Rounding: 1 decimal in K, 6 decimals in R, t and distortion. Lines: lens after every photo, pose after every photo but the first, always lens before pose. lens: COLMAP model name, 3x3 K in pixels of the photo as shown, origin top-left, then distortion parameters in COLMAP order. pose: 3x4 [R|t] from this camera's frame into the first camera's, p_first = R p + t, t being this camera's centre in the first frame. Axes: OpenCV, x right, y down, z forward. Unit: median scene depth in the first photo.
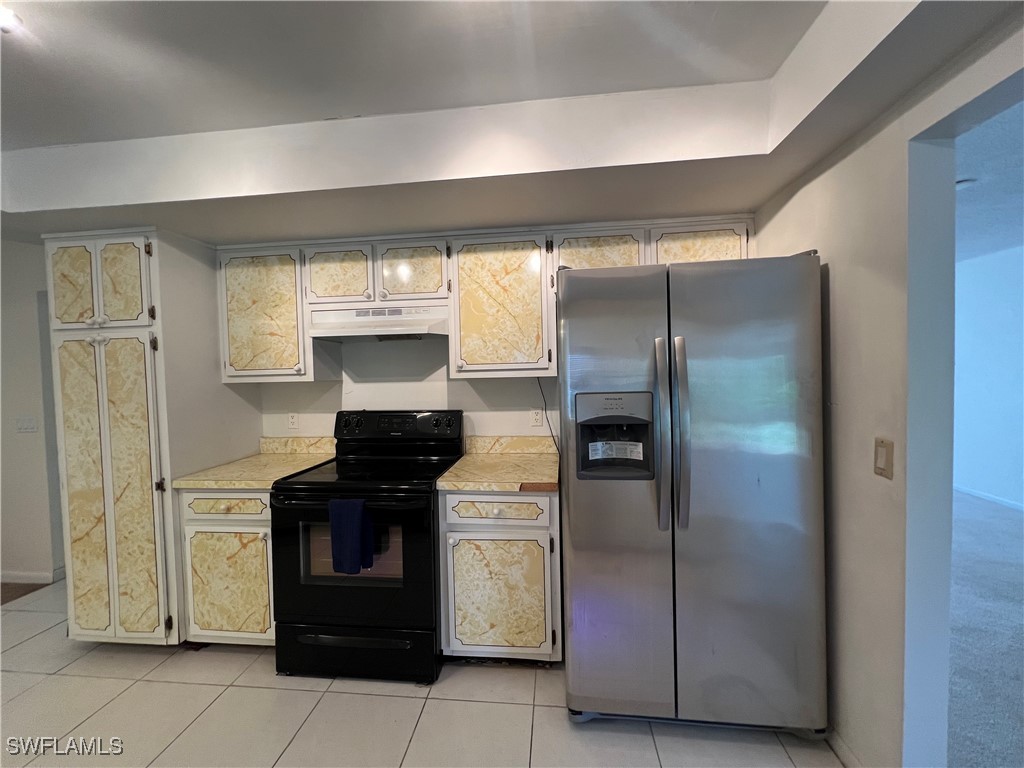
lens RADIAL K [[405.2, 0, 513.0], [0, 405.2, 379.1], [0, 0, 1]] dist [-0.013563, 0.002211]
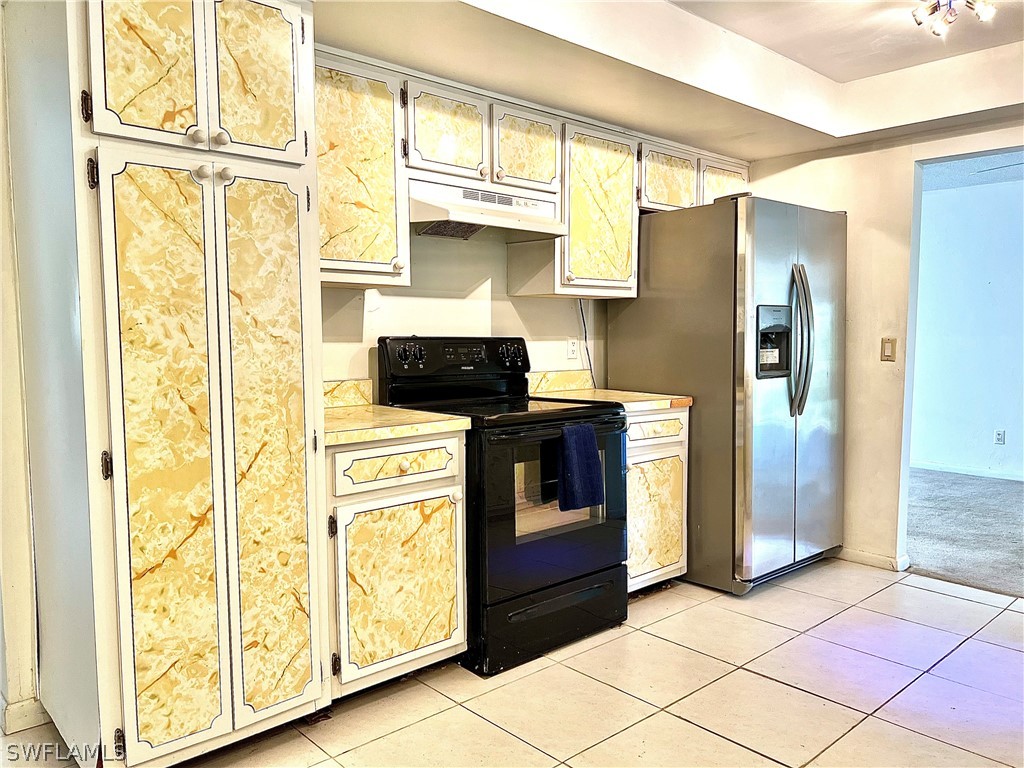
lens RADIAL K [[777.8, 0, 517.0], [0, 777.8, 386.5], [0, 0, 1]] dist [0.023770, -0.033792]
pose [[0.659816, -0.029510, 0.750848, -1.532844], [0.001766, 0.999287, 0.037722, 0.140028], [-0.751425, -0.023564, 0.659397, 0.022936]]
